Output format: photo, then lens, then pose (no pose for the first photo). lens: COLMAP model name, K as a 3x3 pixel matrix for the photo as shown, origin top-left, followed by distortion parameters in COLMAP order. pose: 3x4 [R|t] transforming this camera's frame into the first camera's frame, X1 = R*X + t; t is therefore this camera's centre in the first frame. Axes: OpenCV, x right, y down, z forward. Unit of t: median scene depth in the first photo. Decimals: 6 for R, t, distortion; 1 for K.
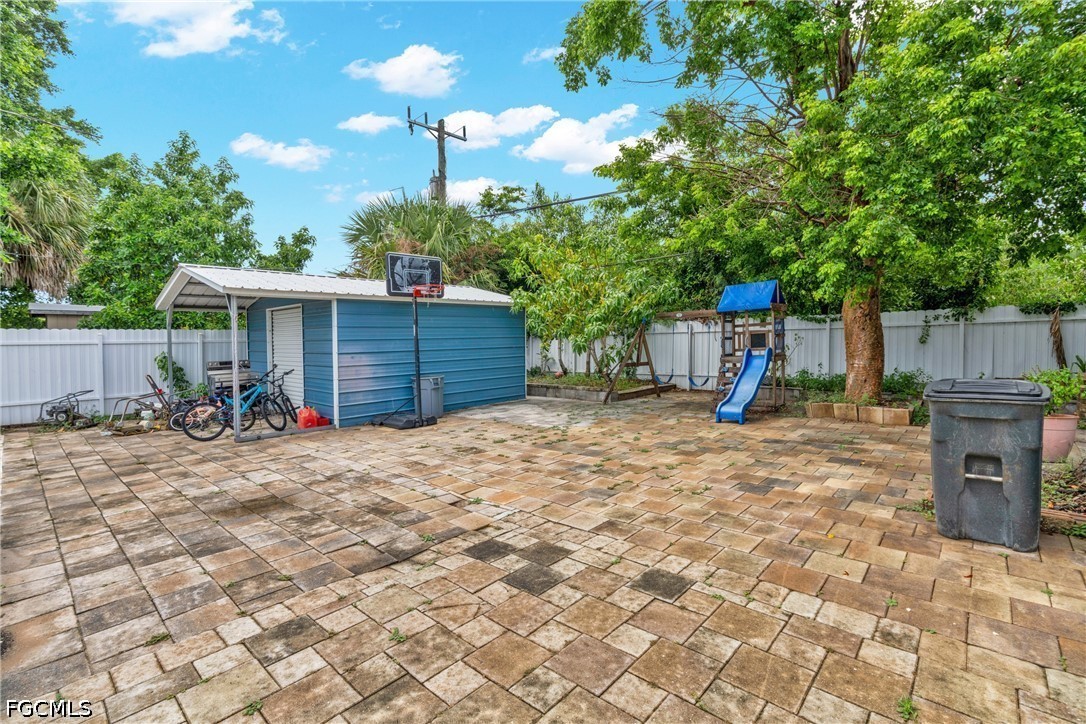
lens RADIAL K [[495.0, 0, 510.4], [0, 495.0, 319.3], [0, 0, 1]] dist [-0.005726, 0.004229]
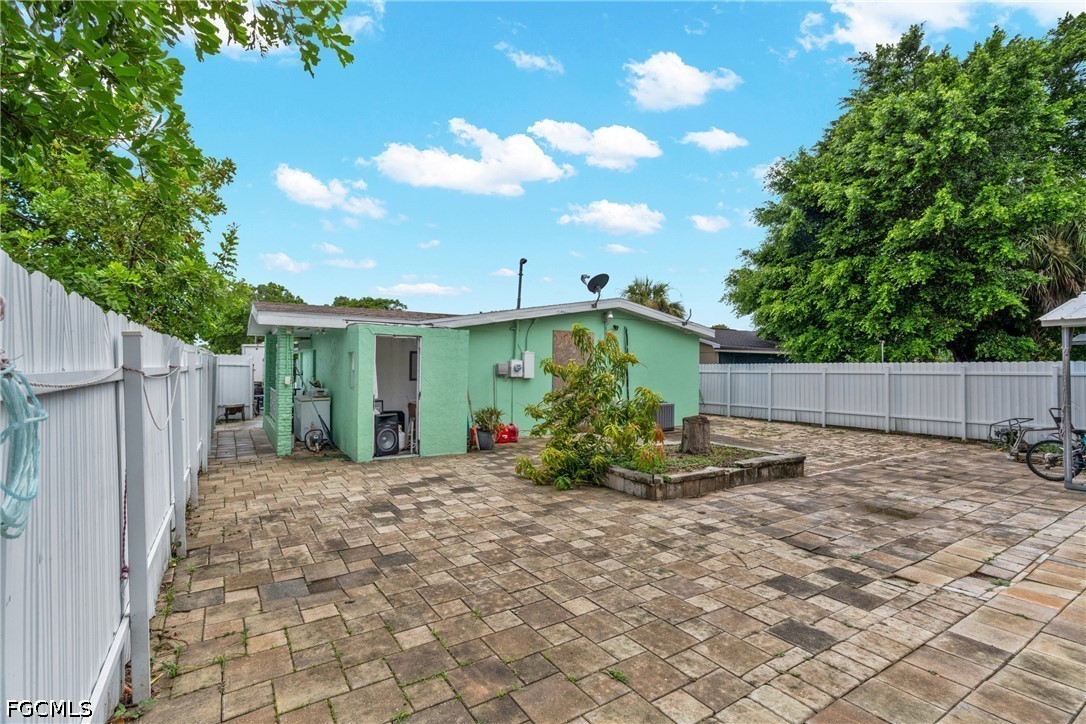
lens RADIAL K [[495.0, 0, 542.4], [0, 495.0, 366.6], [0, 0, 1]] dist [-0.005726, 0.004229]
pose [[-0.244934, 0.001767, -0.969538, 1.175556], [0.040822, 0.999130, -0.008492, -0.007444], [0.968680, -0.041659, -0.244793, 0.650346]]
